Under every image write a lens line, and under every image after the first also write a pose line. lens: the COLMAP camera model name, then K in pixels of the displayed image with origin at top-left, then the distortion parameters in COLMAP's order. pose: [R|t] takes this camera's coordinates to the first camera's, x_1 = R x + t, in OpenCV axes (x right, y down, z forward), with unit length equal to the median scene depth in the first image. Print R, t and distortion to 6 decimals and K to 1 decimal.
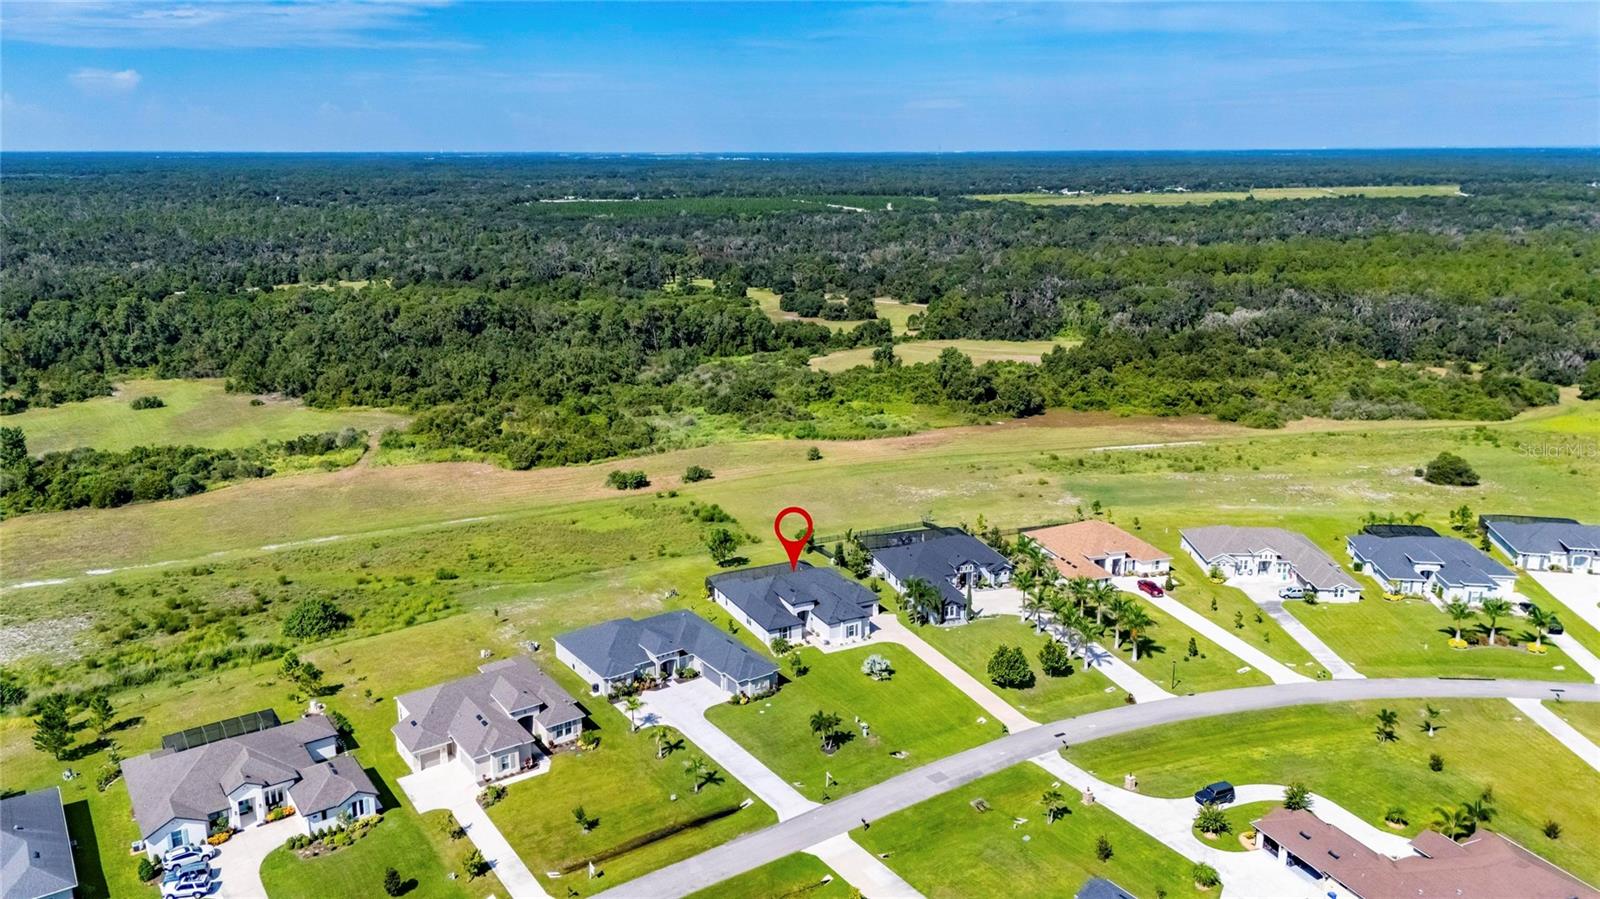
lens RADIAL K [[1171.3, 0, 800.5], [0, 1171.3, 452.2], [0, 0, 1]] dist [0.073446, -0.067149]
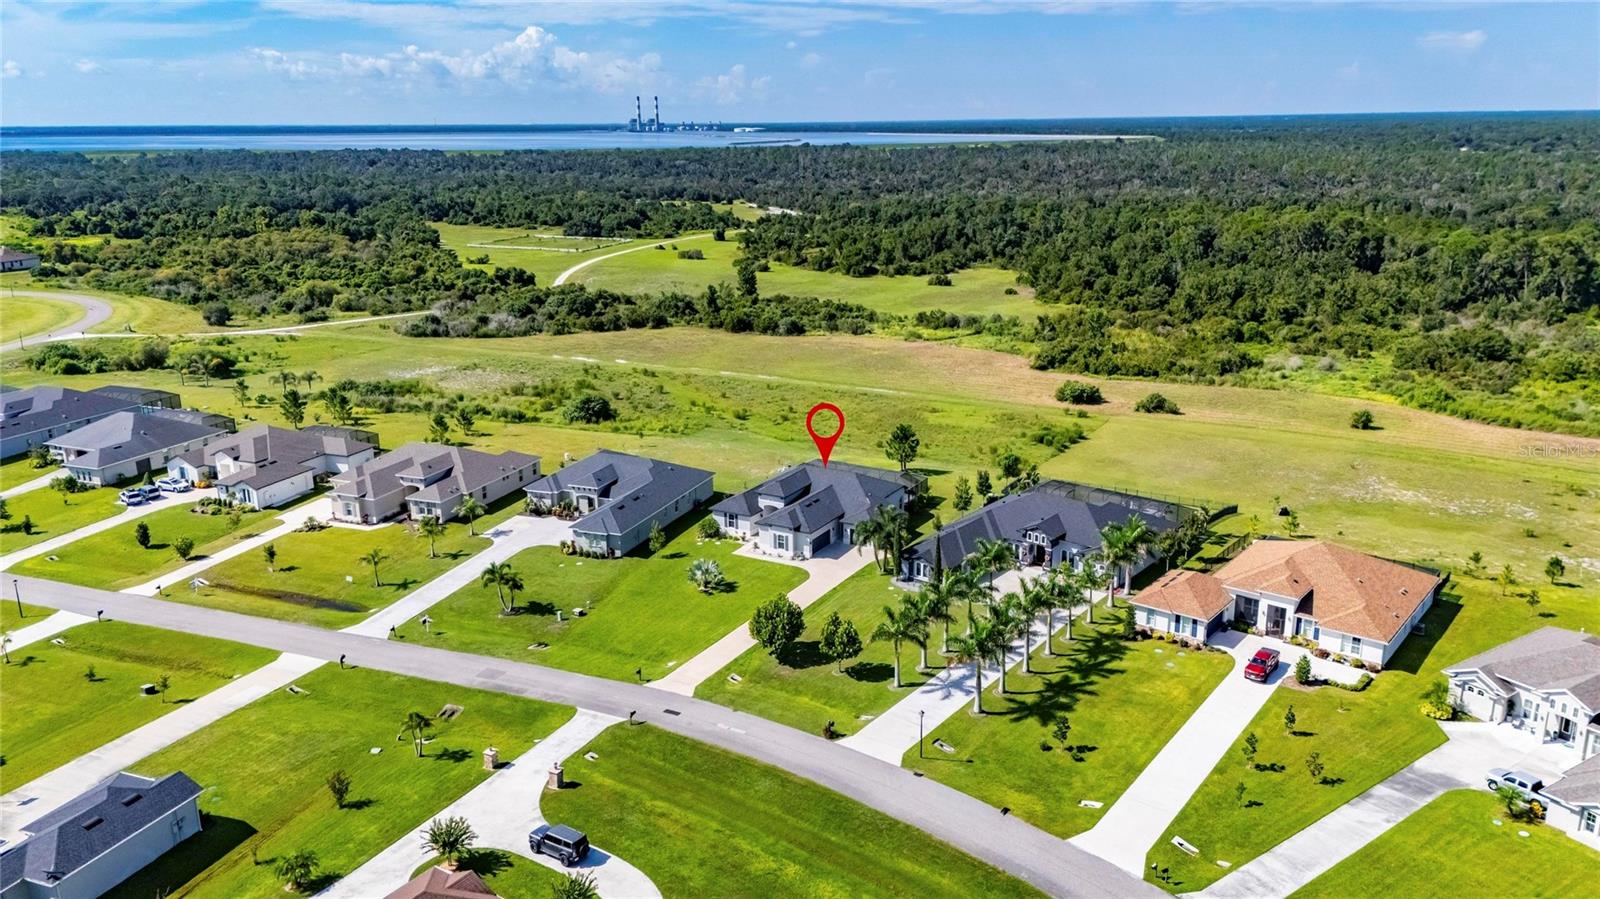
lens RADIAL K [[1171.3, 0, 802.8], [0, 1171.3, 451.5], [0, 0, 1]] dist [0.073446, -0.067149]
pose [[0.554215, 0.223792, -0.801725, 0.628334], [-0.199589, 0.970809, 0.133019, -0.012075], [0.808090, 0.086295, 0.582703, 0.523172]]
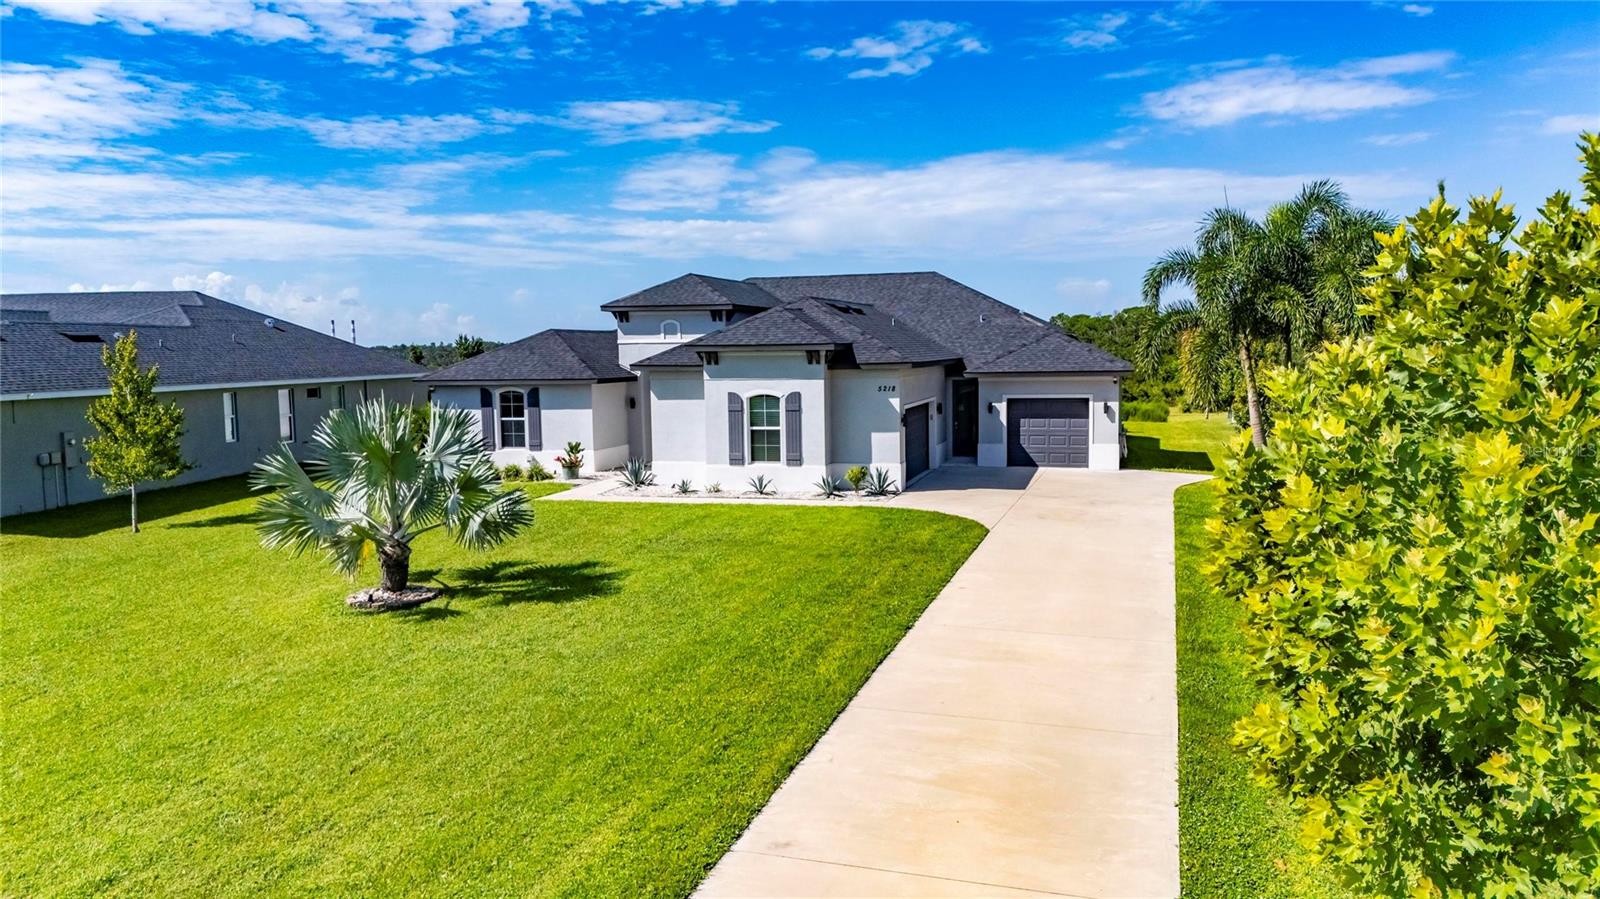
lens RADIAL K [[1171.3, 0, 803.3], [0, 1171.3, 451.2], [0, 0, 1]] dist [0.073446, -0.067149]
pose [[0.737503, 0.050394, -0.673461, 0.154970], [-0.154785, 0.983280, -0.095927, 0.162356], [0.657367, 0.174988, 0.732972, 0.832605]]
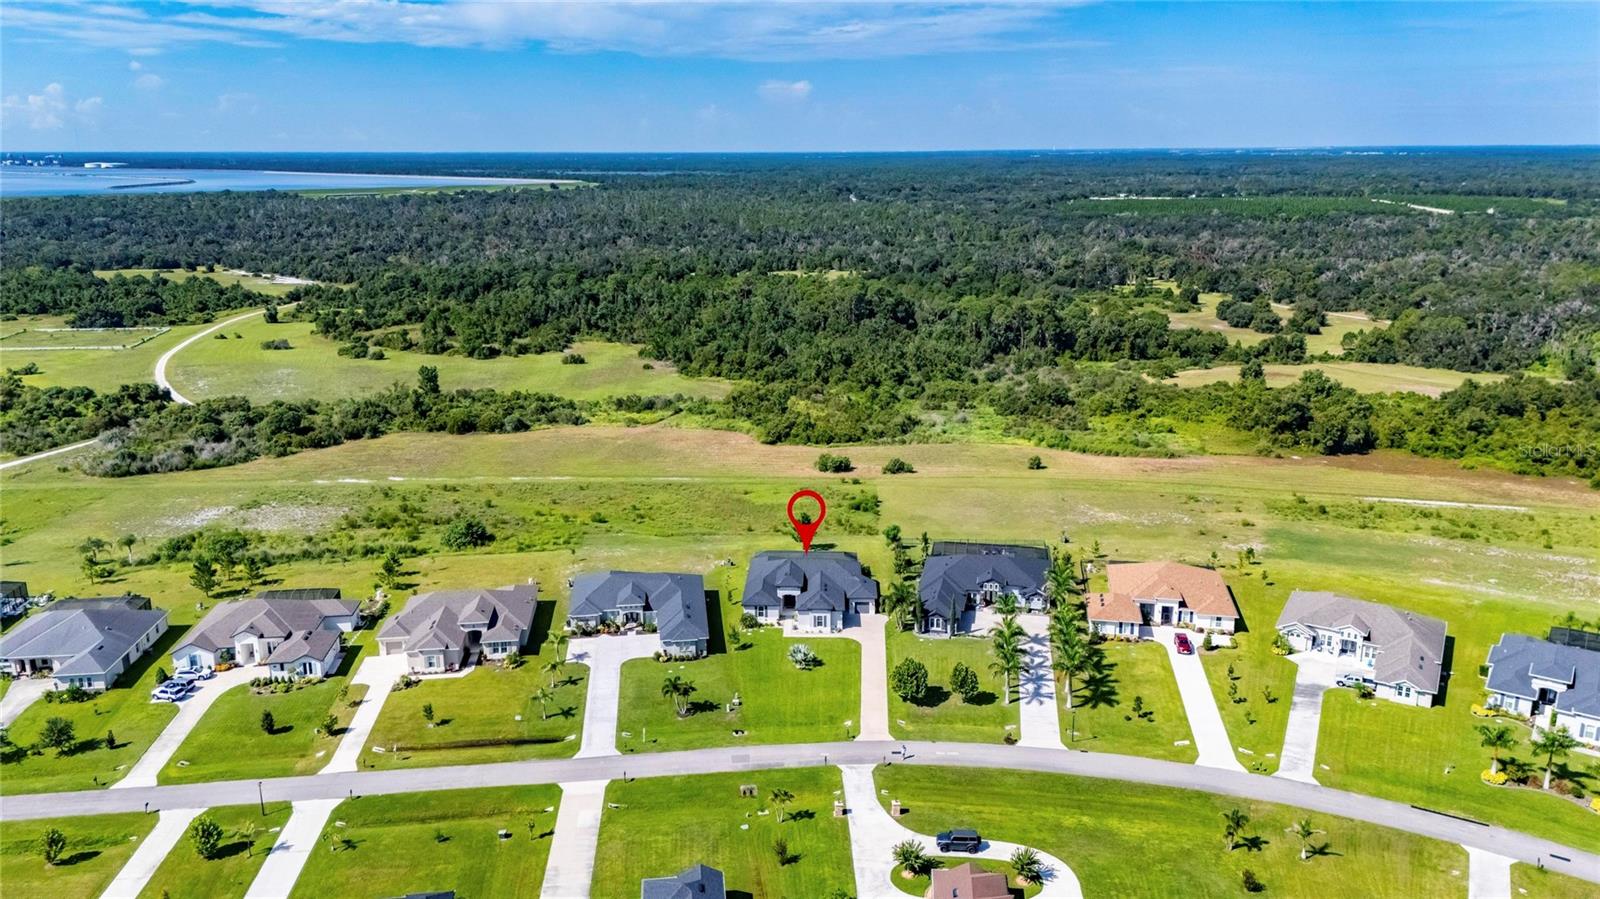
lens RADIAL K [[1171.3, 0, 801.0], [0, 1171.3, 450.3], [0, 0, 1]] dist [0.073446, -0.067149]
pose [[0.880173, 0.117544, -0.459868, 0.459124], [-0.117034, 0.992683, 0.029734, -0.023865], [0.459998, 0.027649, 0.887489, 0.071007]]
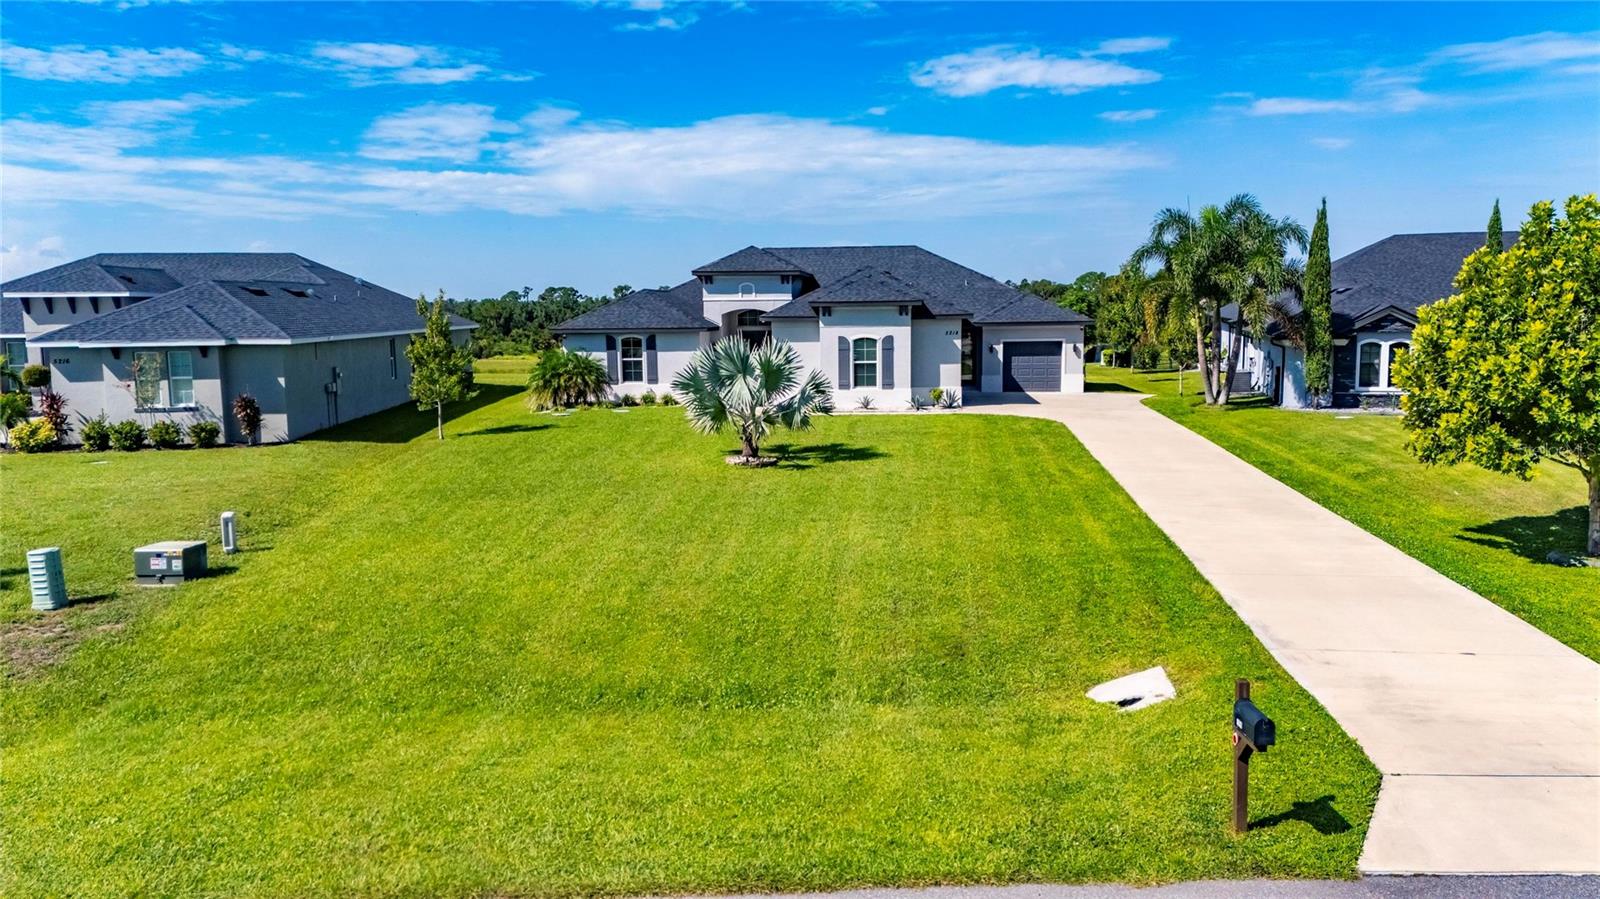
lens RADIAL K [[1171.3, 0, 799.9], [0, 1171.3, 443.1], [0, 0, 1]] dist [0.073446, -0.067149]
pose [[0.851995, 0.054083, -0.520750, 0.149045], [-0.121127, 0.988027, -0.095561, 0.183088], [0.509346, 0.144494, 0.848344, 0.751763]]
